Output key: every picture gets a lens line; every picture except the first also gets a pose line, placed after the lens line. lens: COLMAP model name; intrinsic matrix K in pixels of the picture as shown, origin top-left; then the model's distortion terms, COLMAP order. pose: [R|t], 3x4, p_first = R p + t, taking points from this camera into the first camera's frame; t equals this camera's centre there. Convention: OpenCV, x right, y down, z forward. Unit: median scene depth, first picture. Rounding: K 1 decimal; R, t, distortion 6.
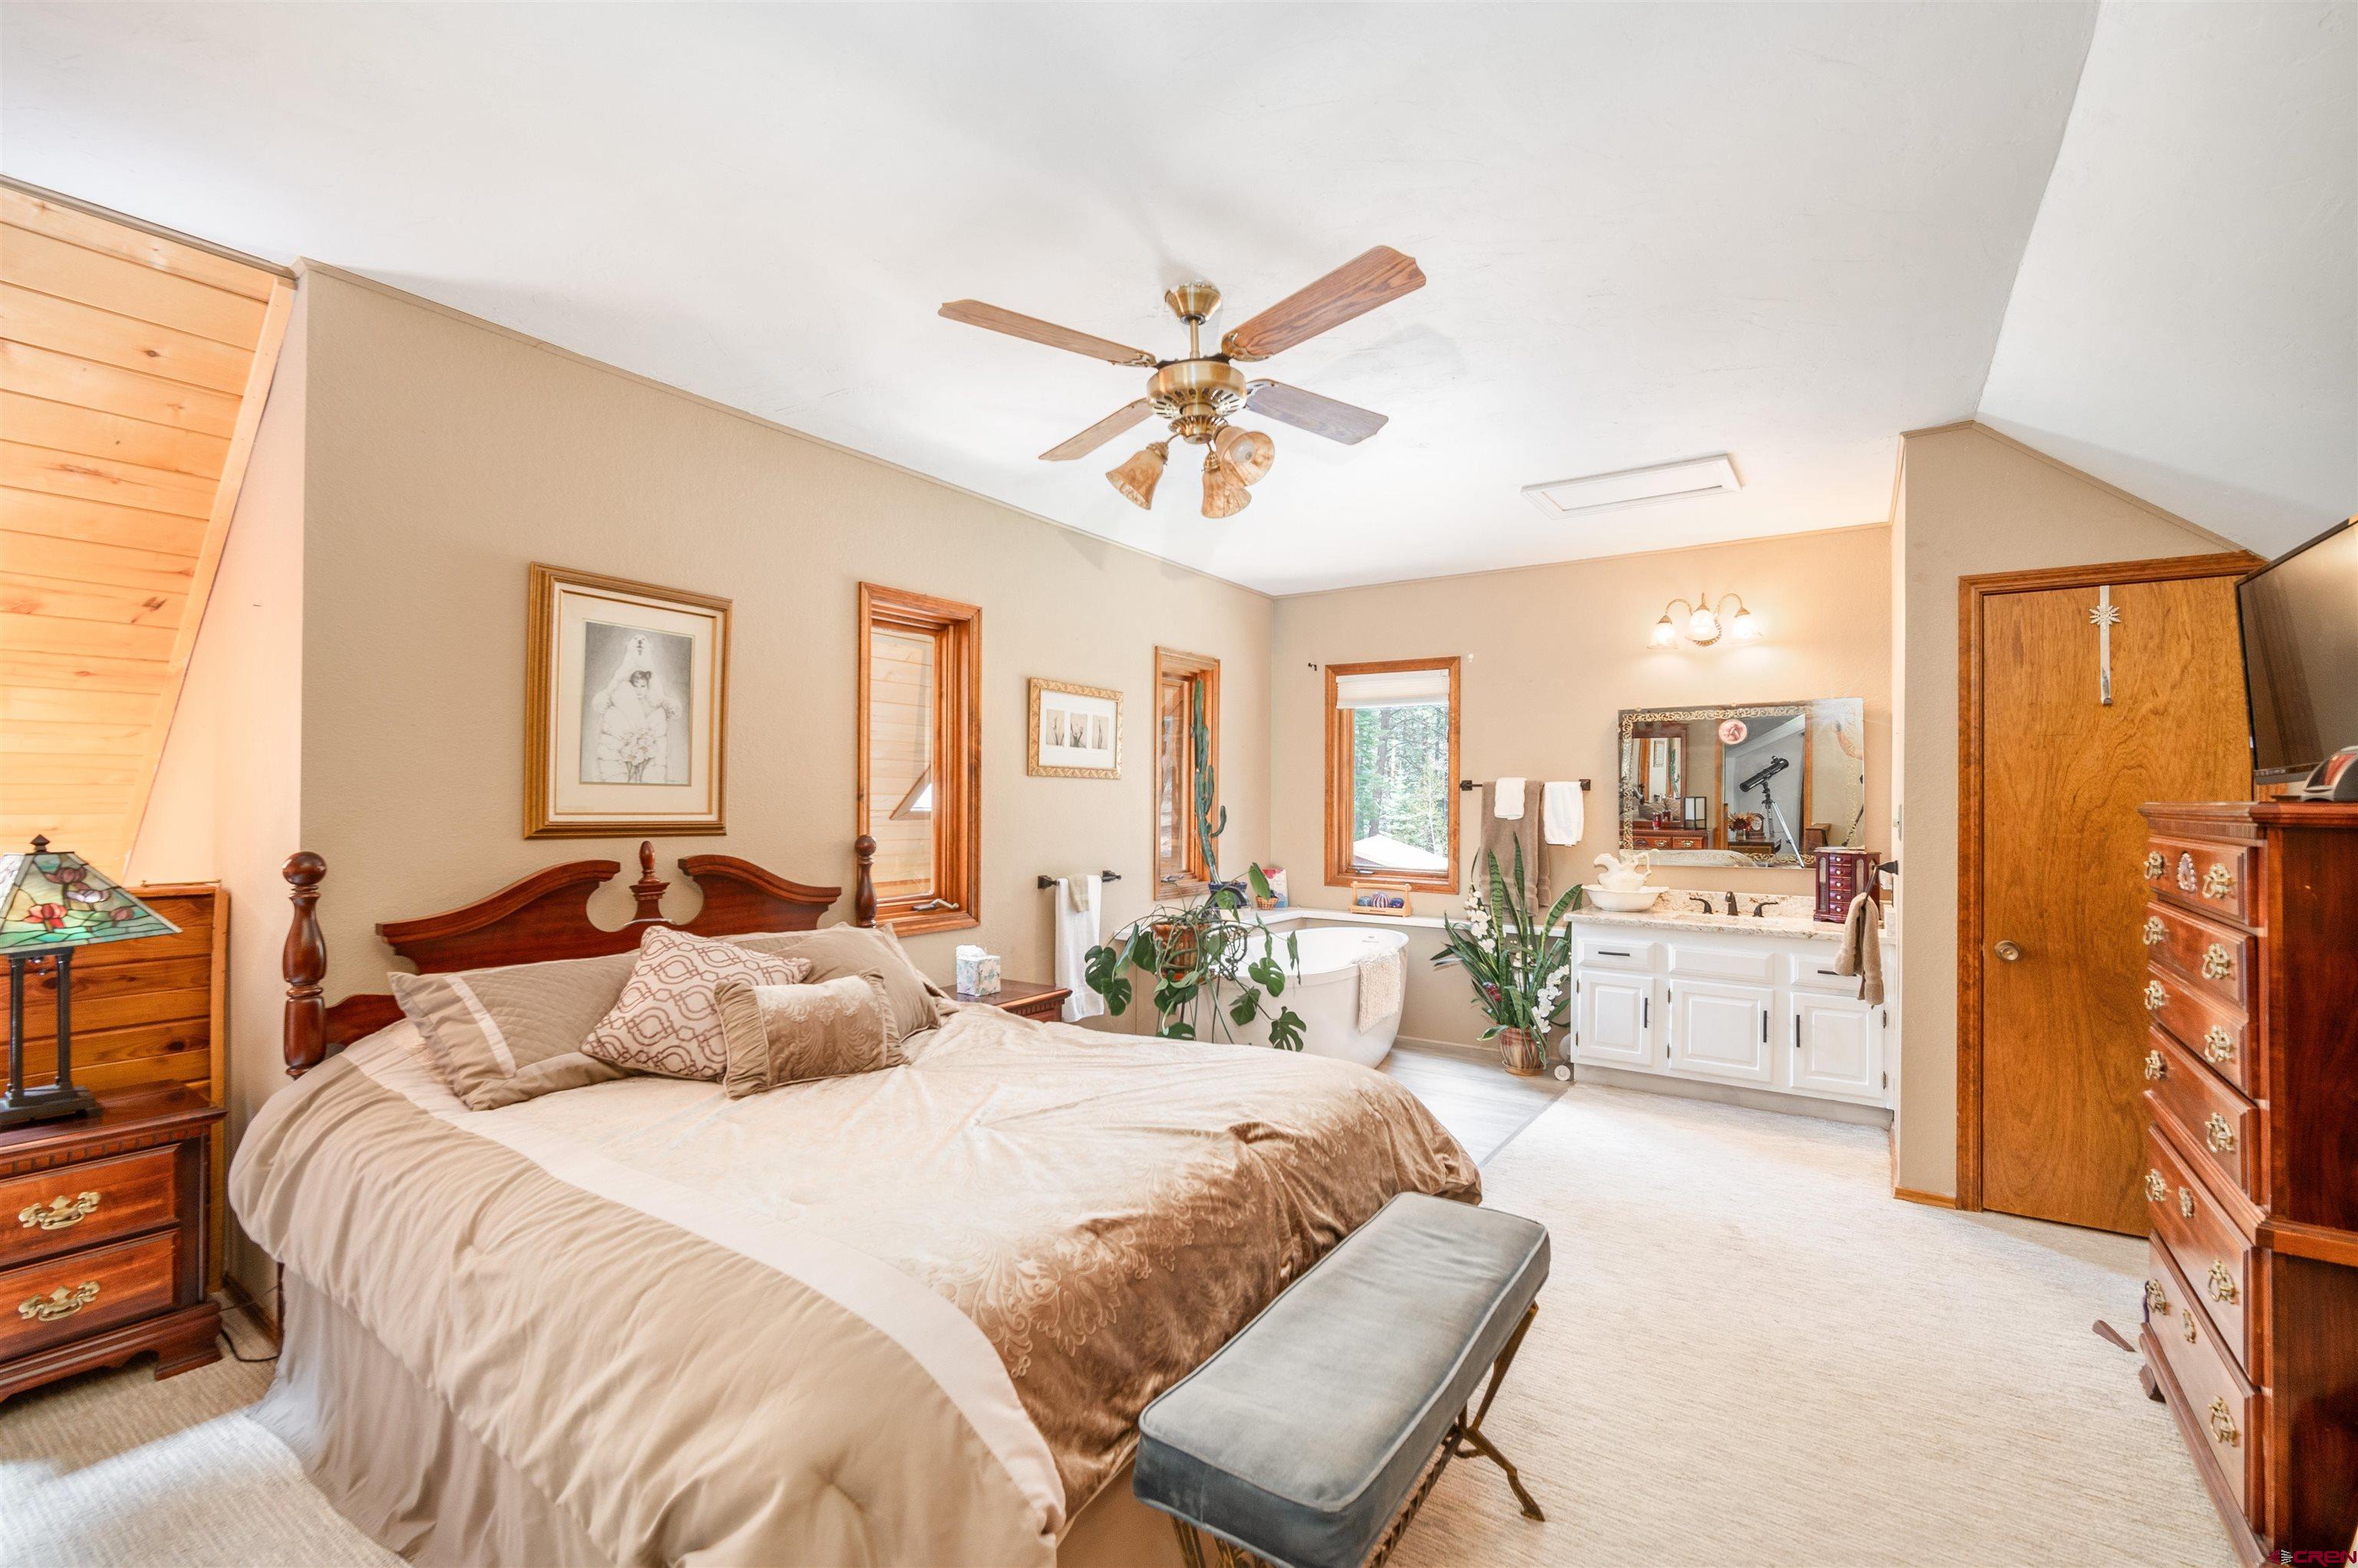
lens RADIAL K [[1018.4, 0, 1187.8], [0, 1018.4, 786.9], [0, 0, 1]] dist [-0.011188, 0.003522]
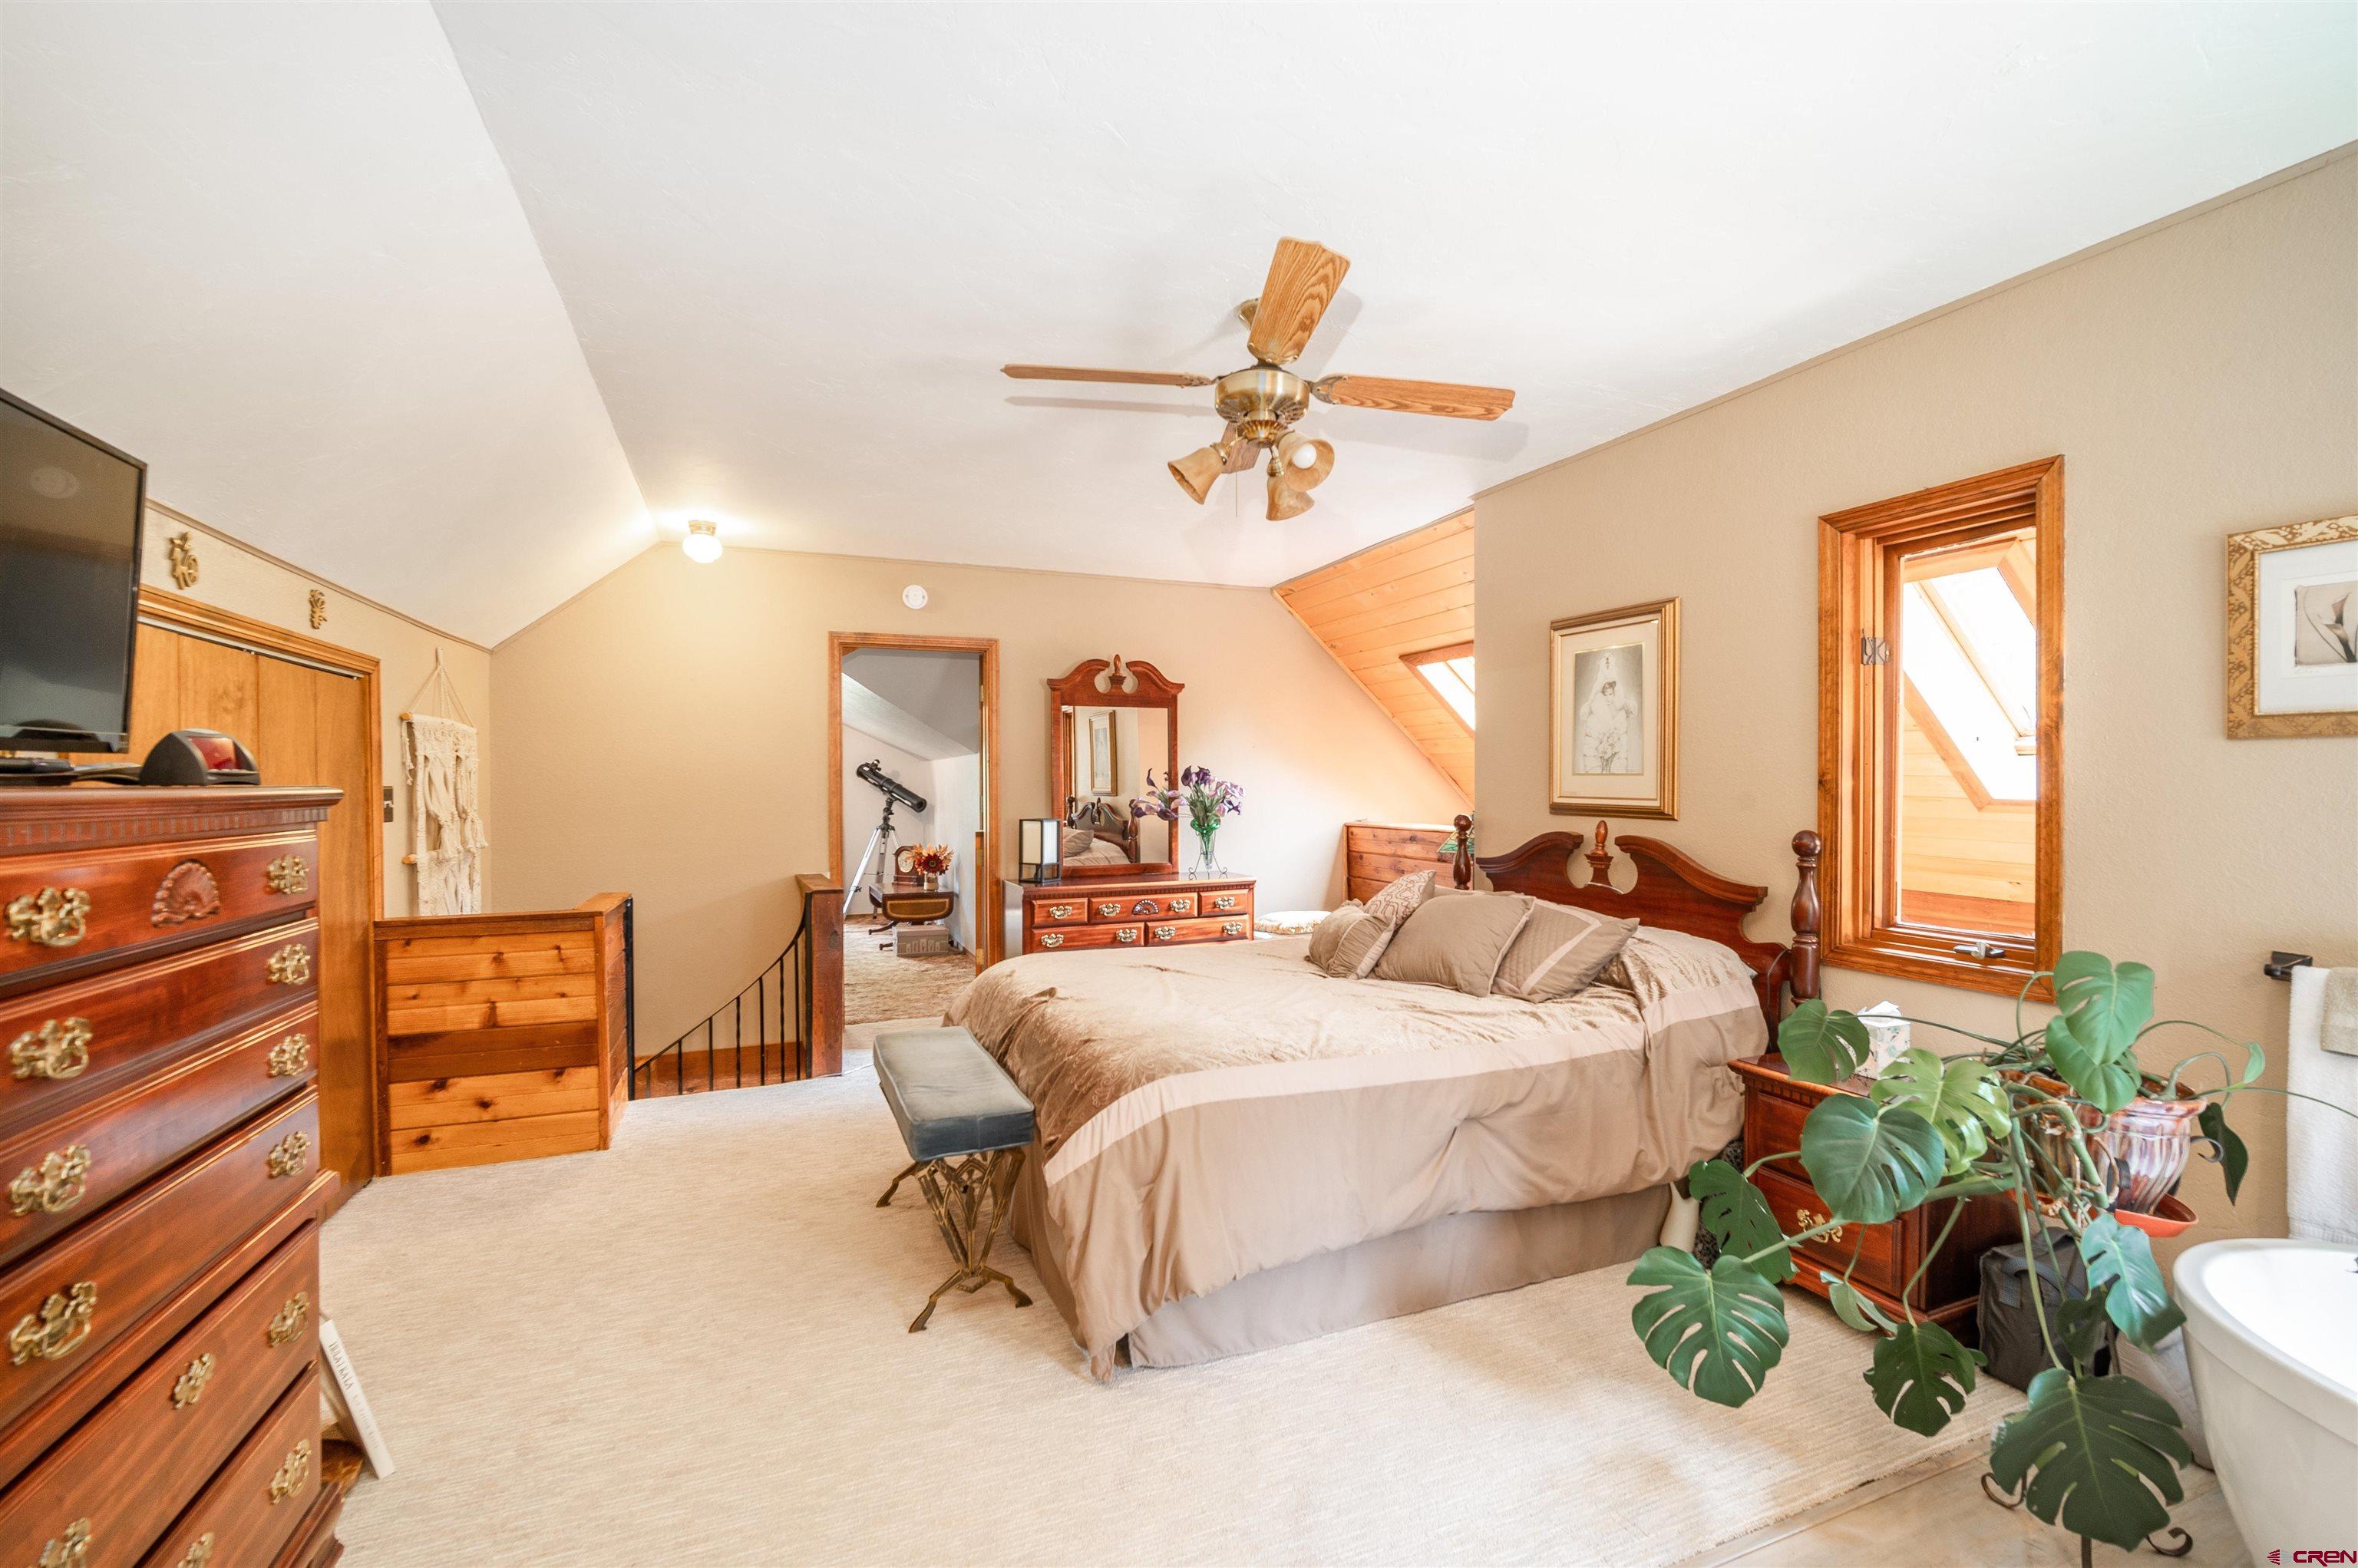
lens RADIAL K [[1018.4, 0, 1187.8], [0, 1018.4, 786.9], [0, 0, 1]] dist [-0.011188, 0.003522]
pose [[-0.554281, -0.006548, -0.832304, 0.579772], [0.001964, 0.999956, -0.009174, 0.017162], [0.832327, -0.006720, -0.554244, 0.953976]]
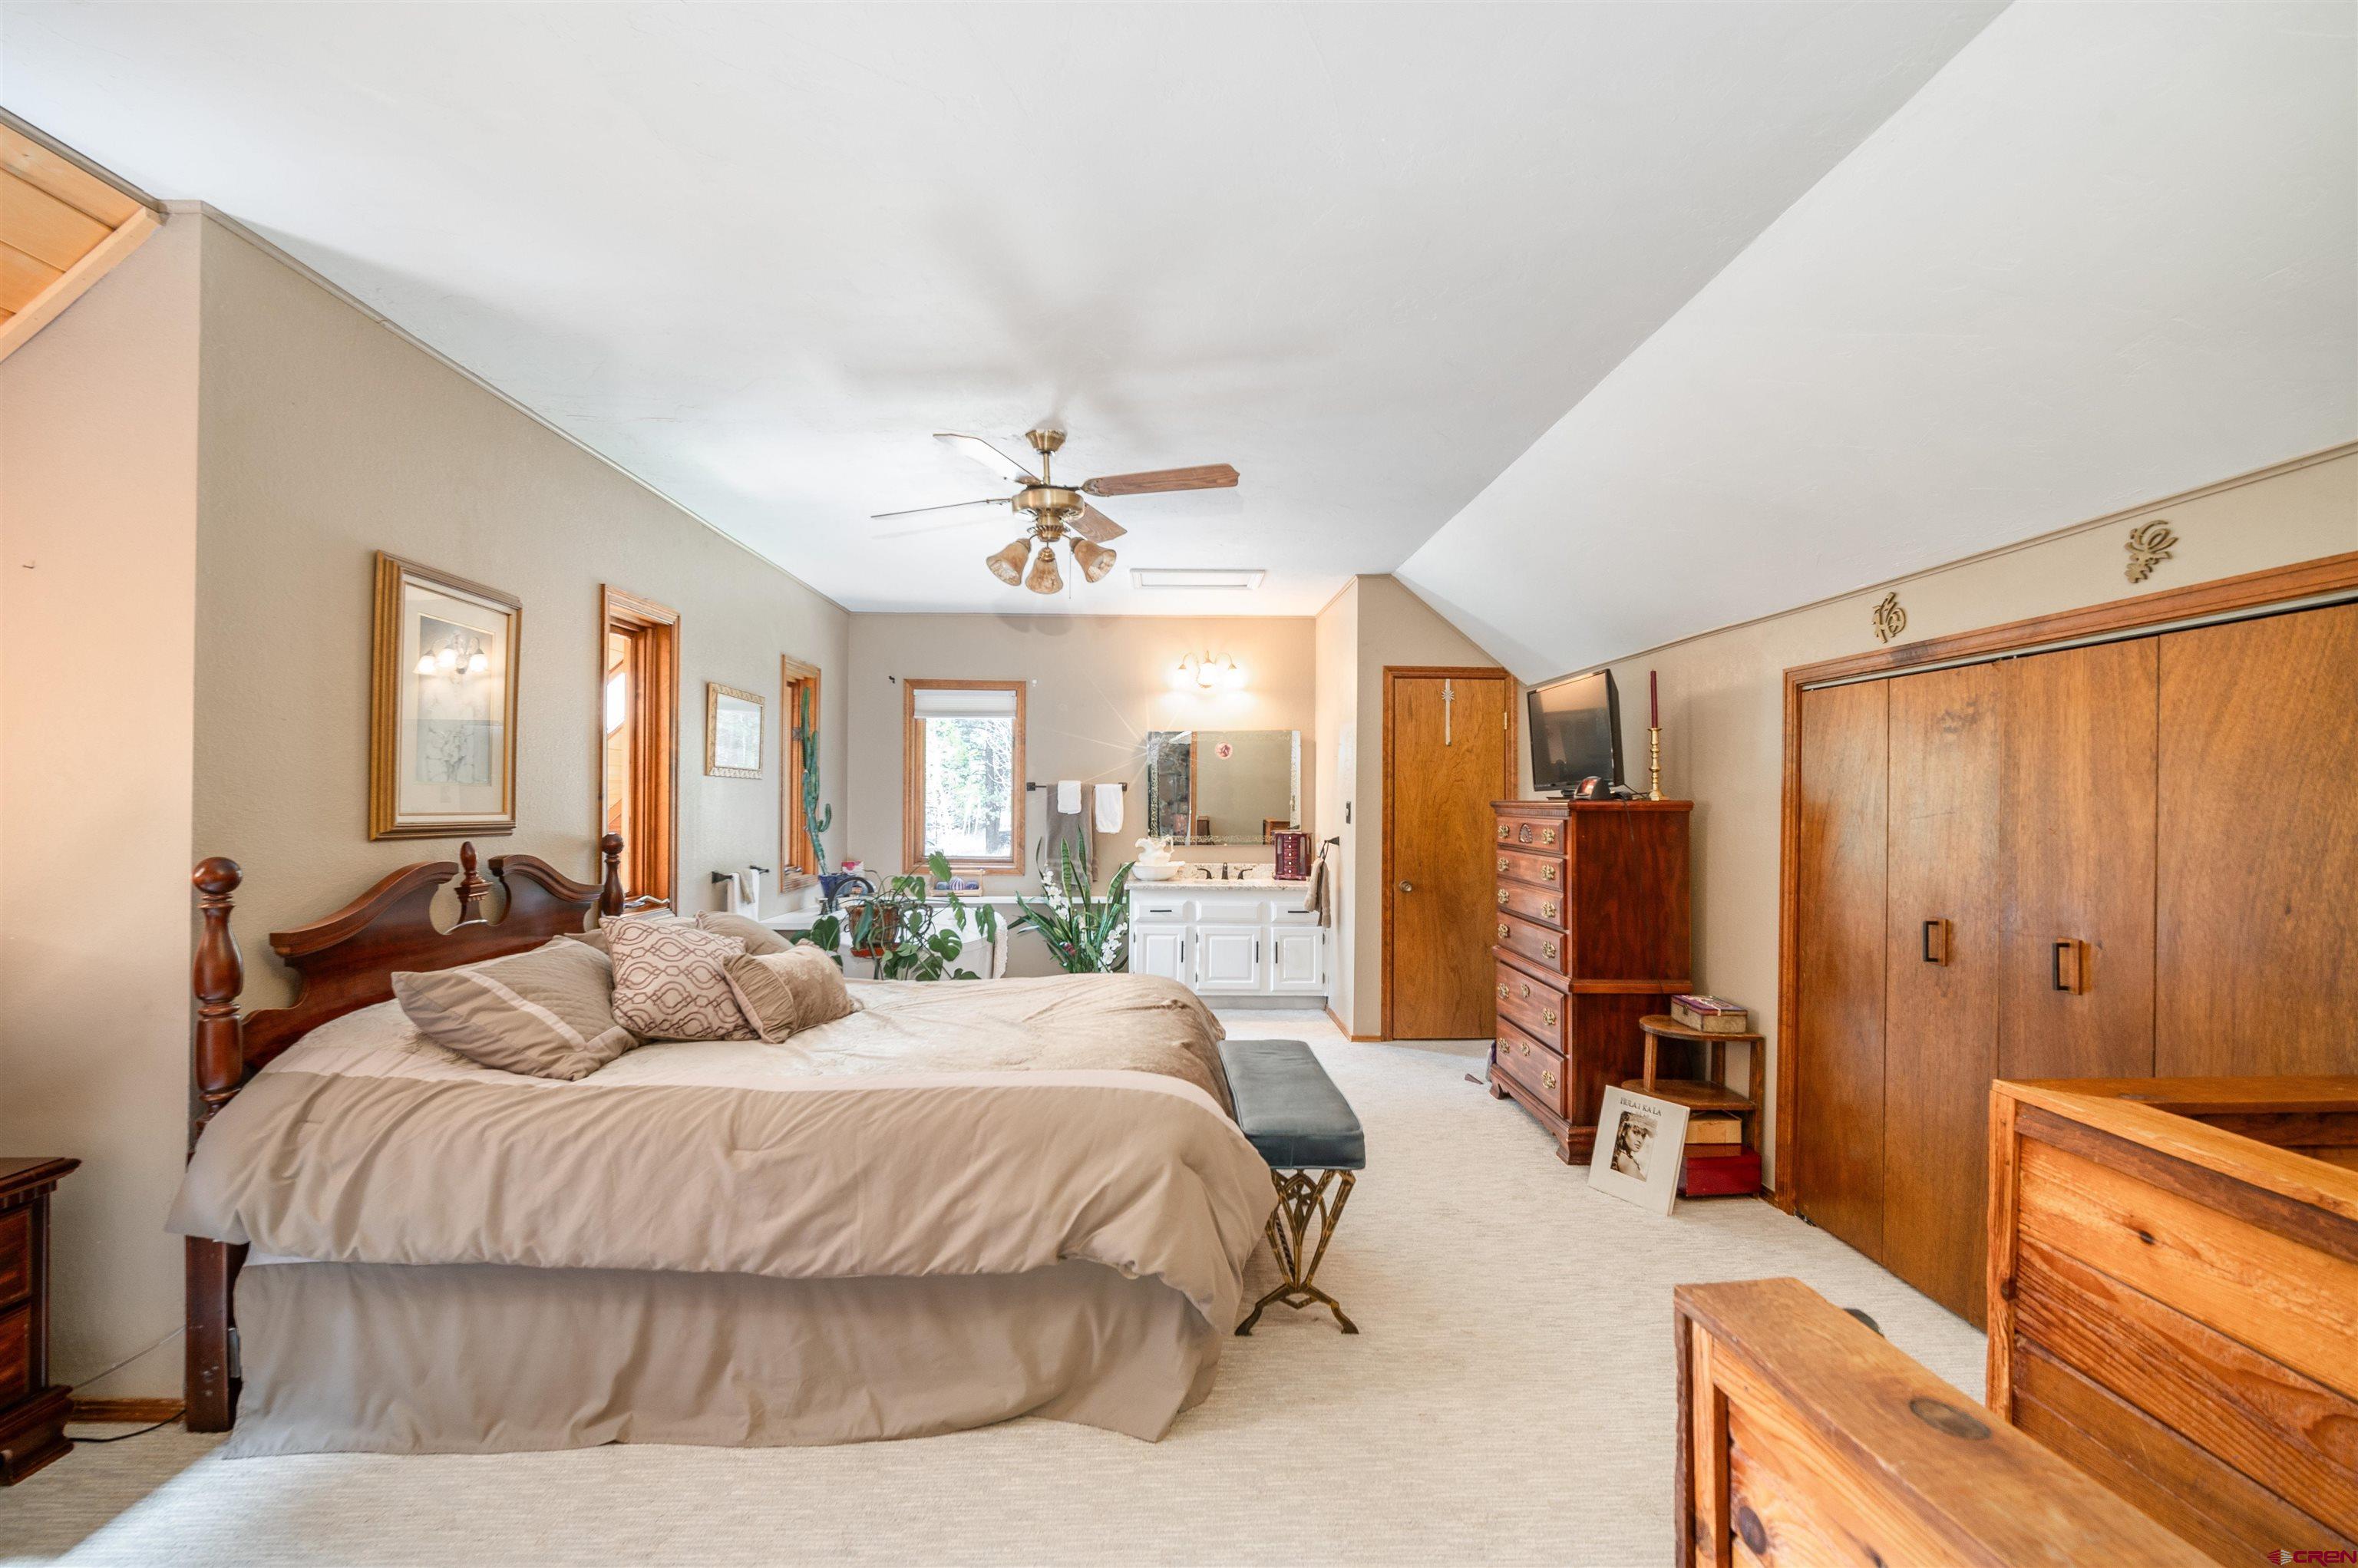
lens RADIAL K [[1018.4, 0, 1187.8], [0, 1018.4, 786.9], [0, 0, 1]] dist [-0.011188, 0.003522]
pose [[0.810534, 0.005681, 0.585664, -0.409746], [-0.006925, 0.999976, -0.000116, -0.003259], [-0.585651, -0.003962, 0.810554, -0.150367]]
